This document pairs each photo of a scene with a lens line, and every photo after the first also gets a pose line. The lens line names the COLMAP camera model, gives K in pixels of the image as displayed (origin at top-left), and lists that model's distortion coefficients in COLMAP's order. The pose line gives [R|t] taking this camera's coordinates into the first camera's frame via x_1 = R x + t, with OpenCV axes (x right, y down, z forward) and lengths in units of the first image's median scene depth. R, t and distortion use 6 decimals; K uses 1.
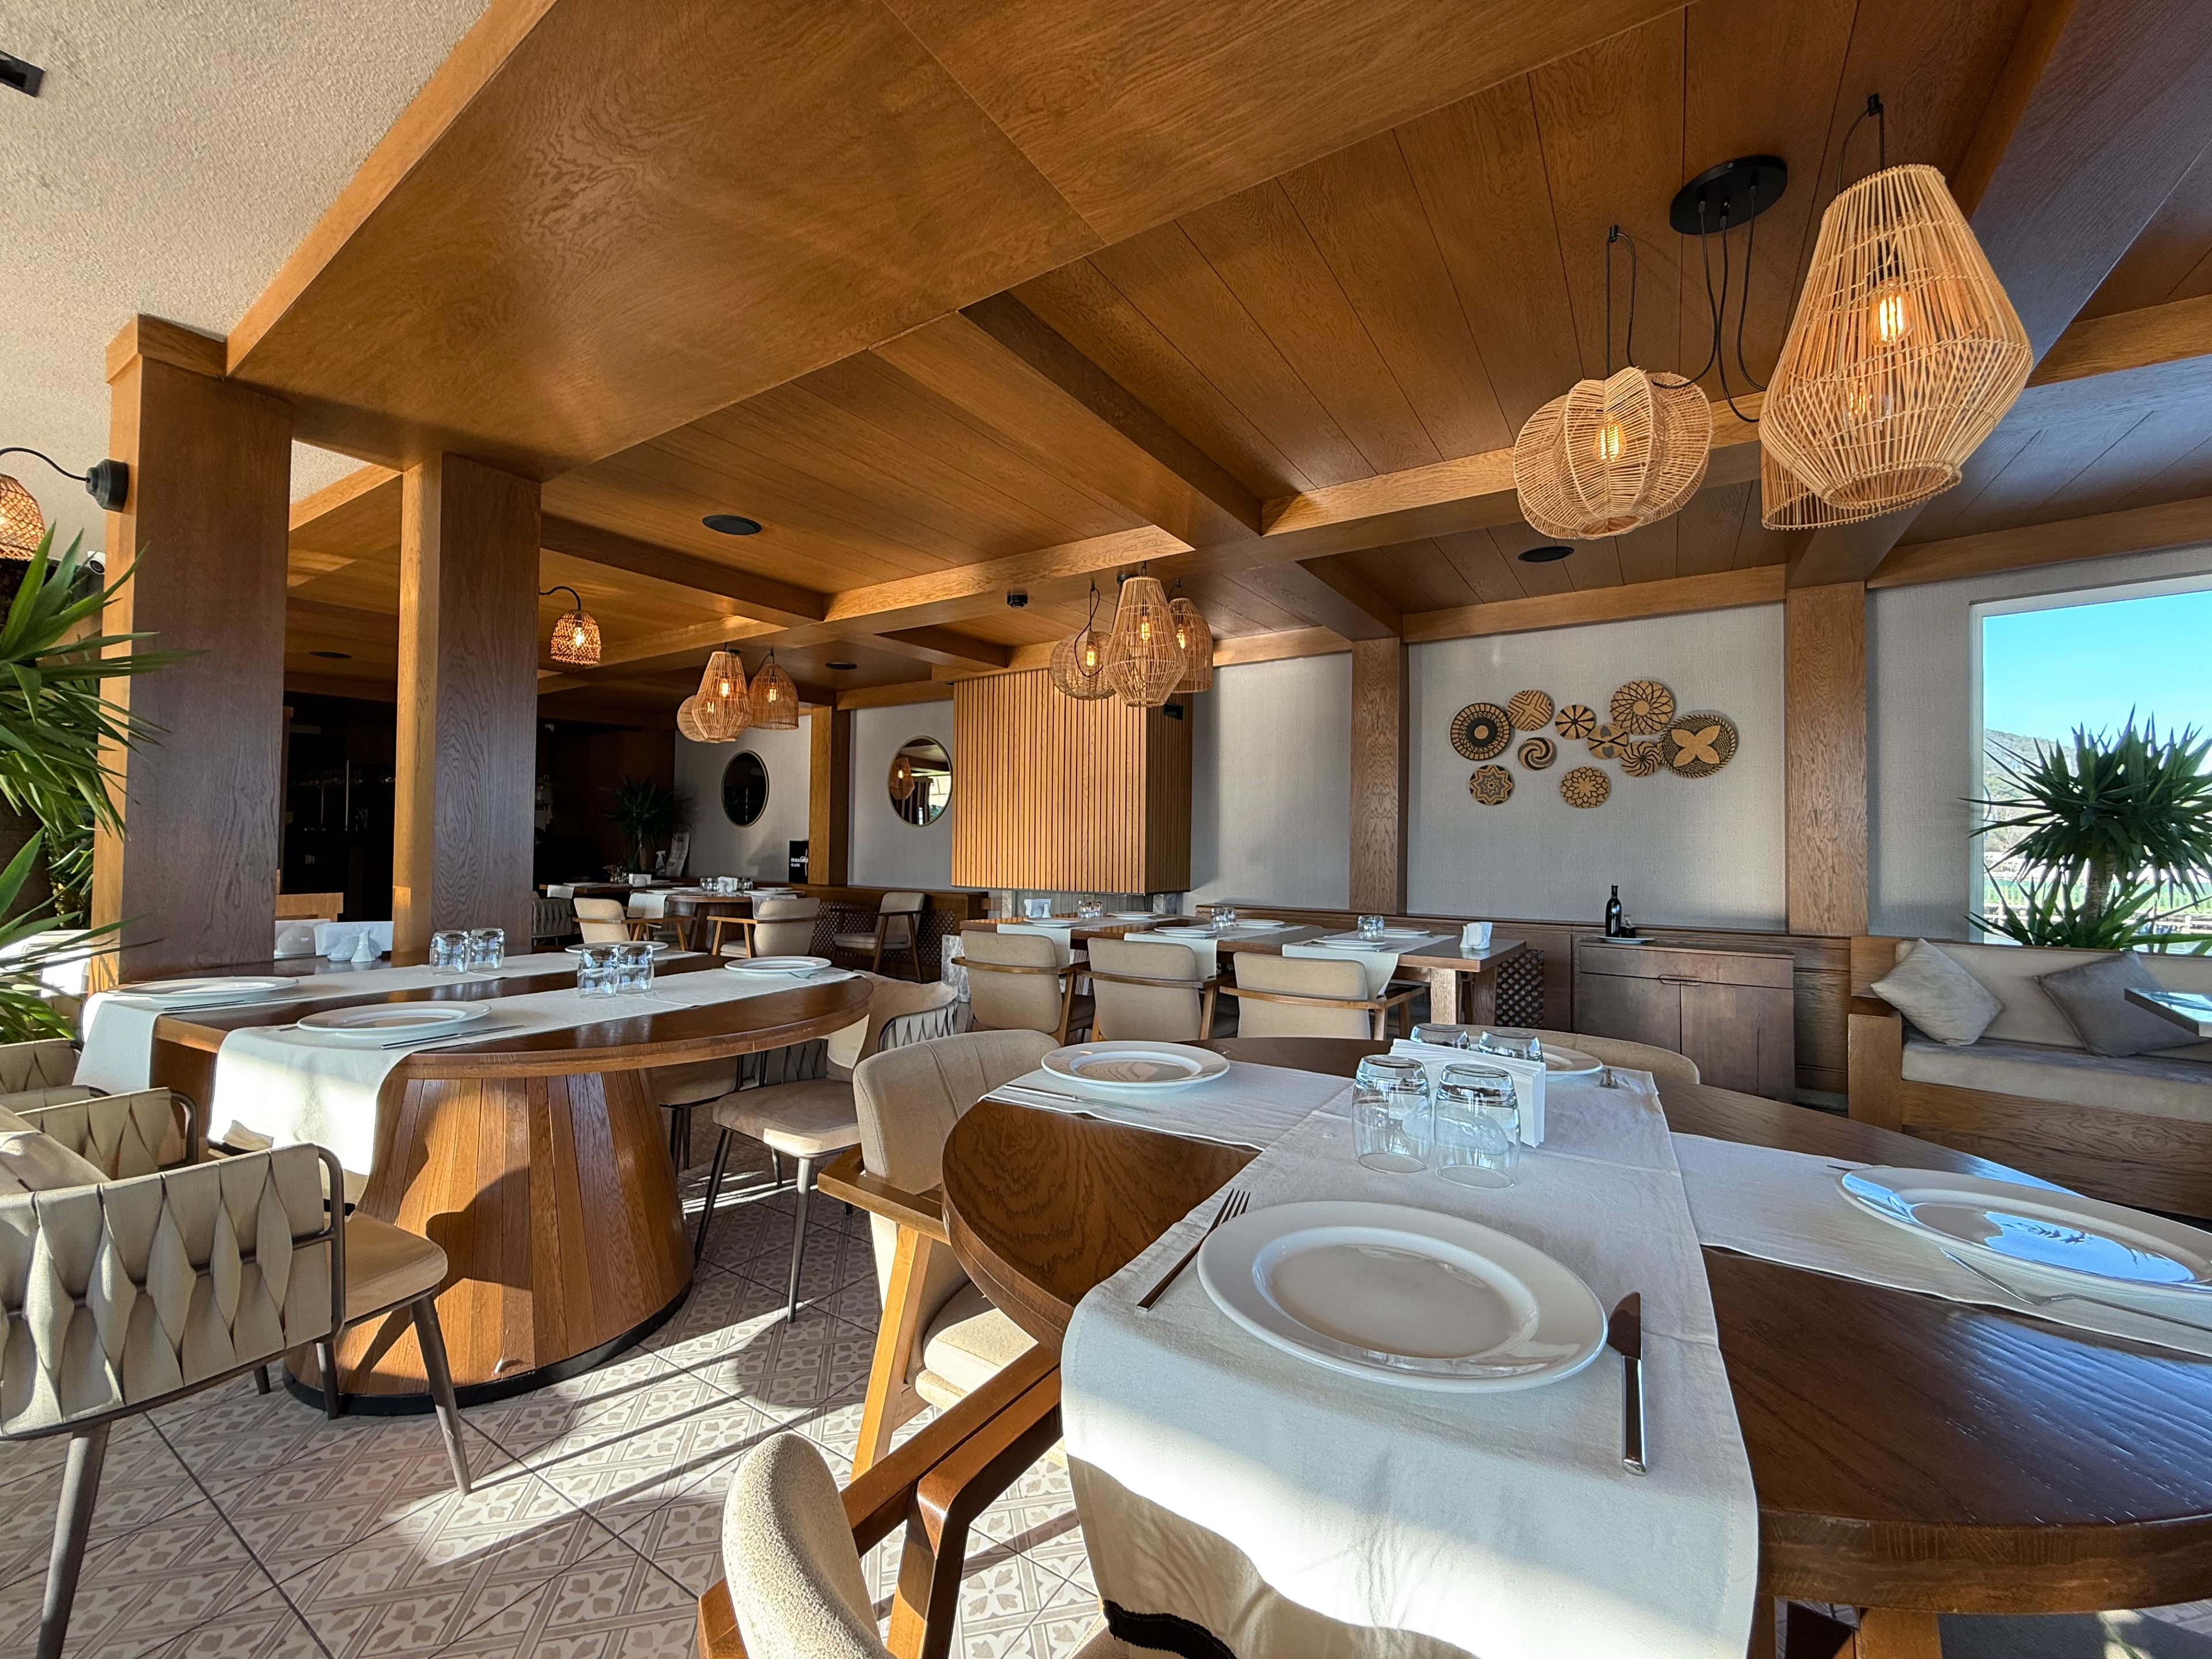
lens RADIAL K [[881.9, 0, 1095.7], [0, 881.9, 830.5], [0, 0, 1]] dist [-0.002796, 0.000272]
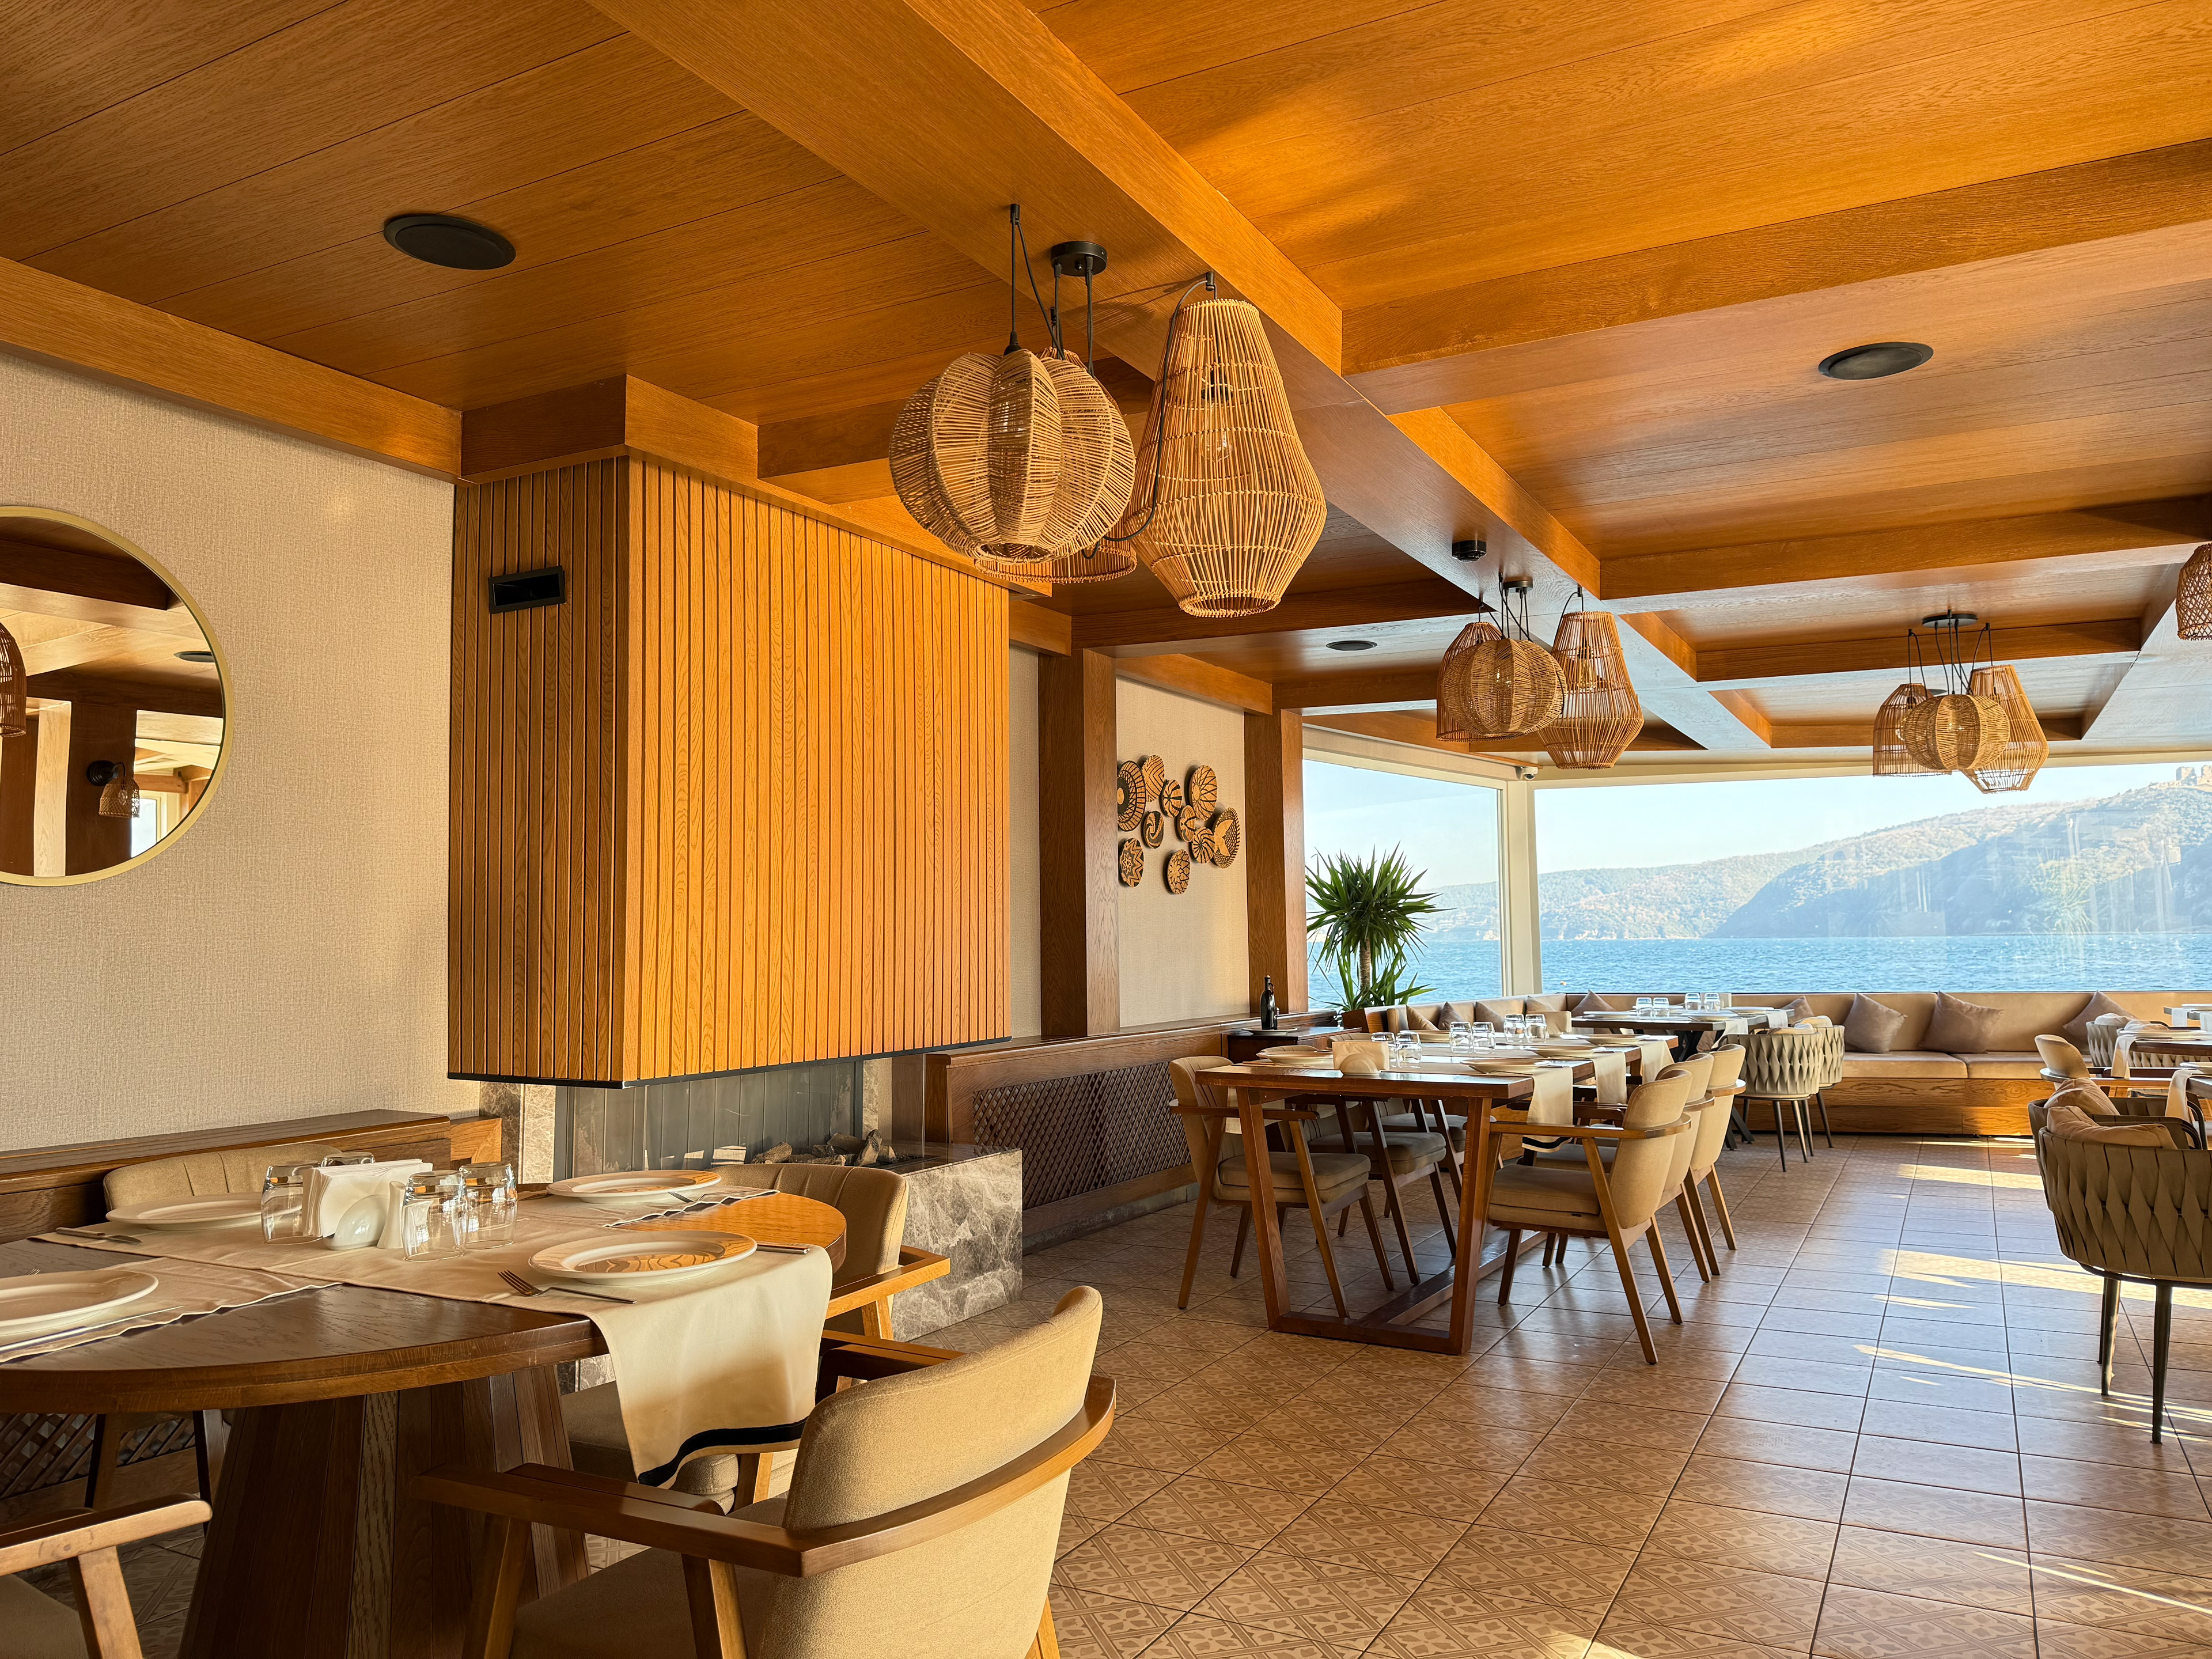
lens RADIAL K [[1545.7, 0, 1095.8], [0, 1545.7, 827.3], [0, 0, 1]] dist [0.102633, -0.131892]
pose [[-0.061114, 0.059841, 0.996335, -1.038421], [-0.015568, 0.998023, -0.060897, 0.003244], [-0.998009, -0.019233, -0.060061, 1.198105]]
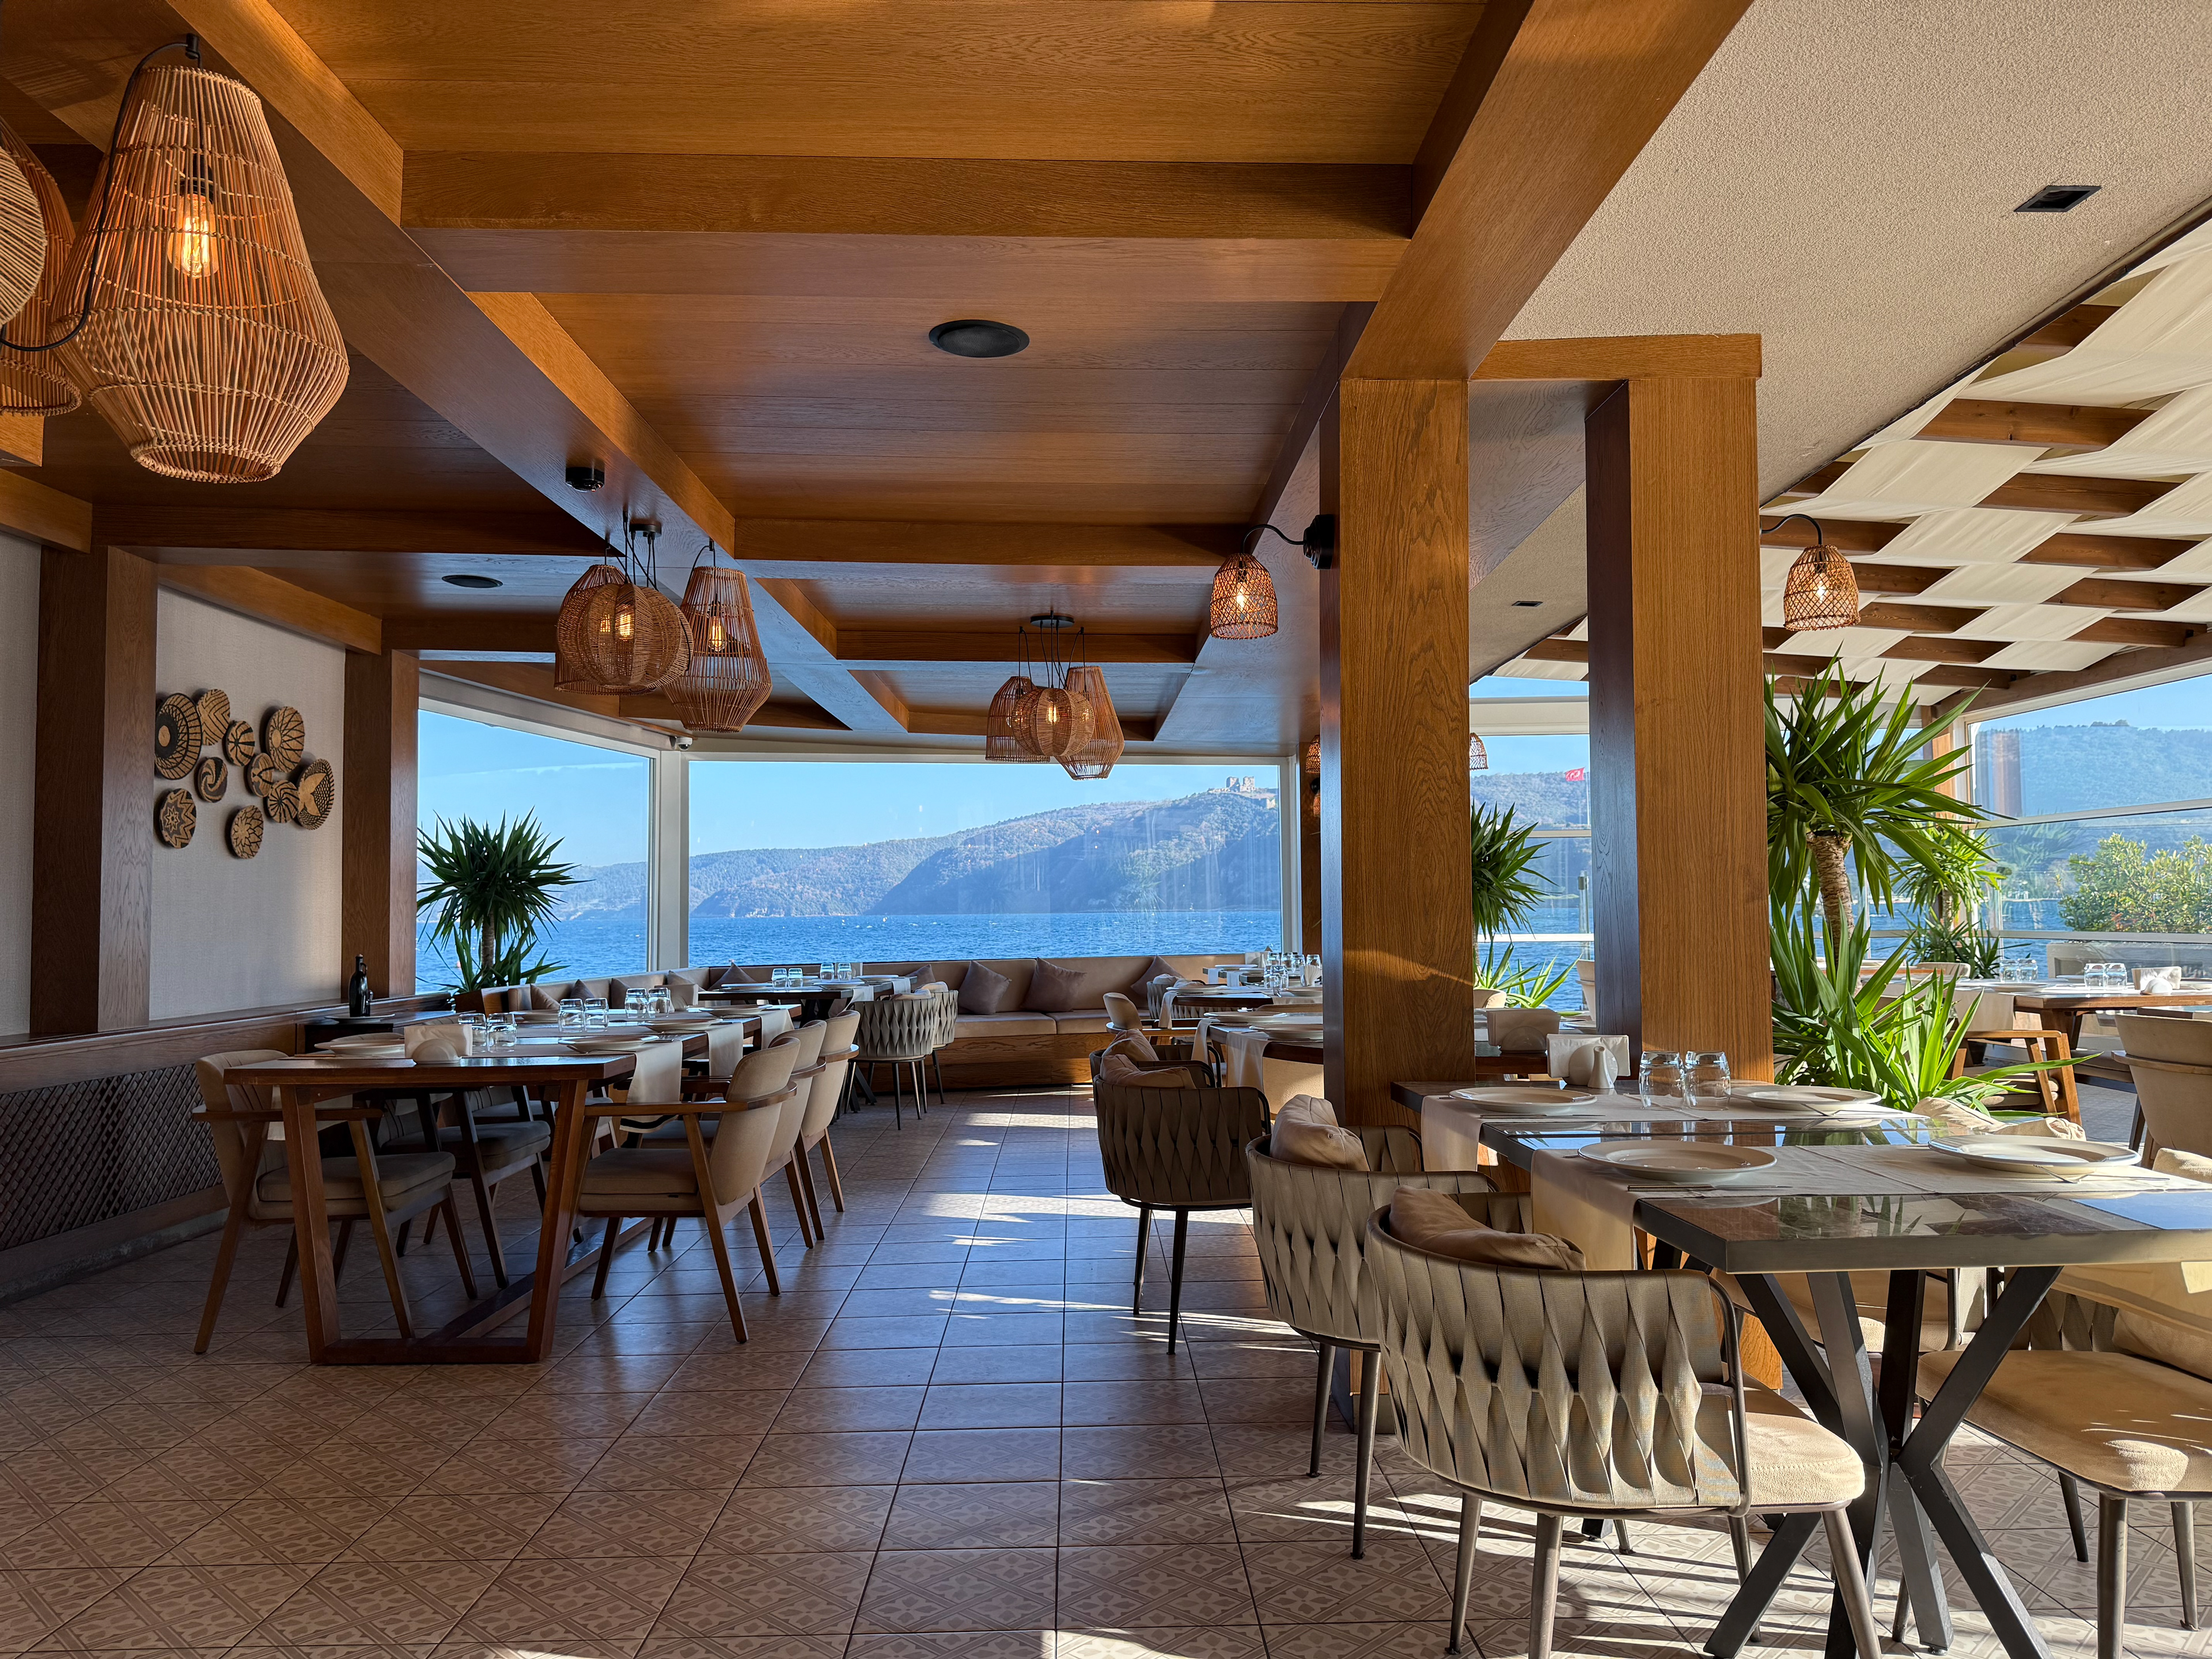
lens RADIAL K [[1543.4, 0, 1101.8], [0, 1543.4, 836.1], [0, 0, 1]] dist [0.085358, -0.113524]
pose [[-0.551437, 0.032220, 0.833594, -0.985470], [-0.017990, 0.998562, -0.050497, 0.009449], [-0.834023, -0.042842, -0.550064, 1.143908]]
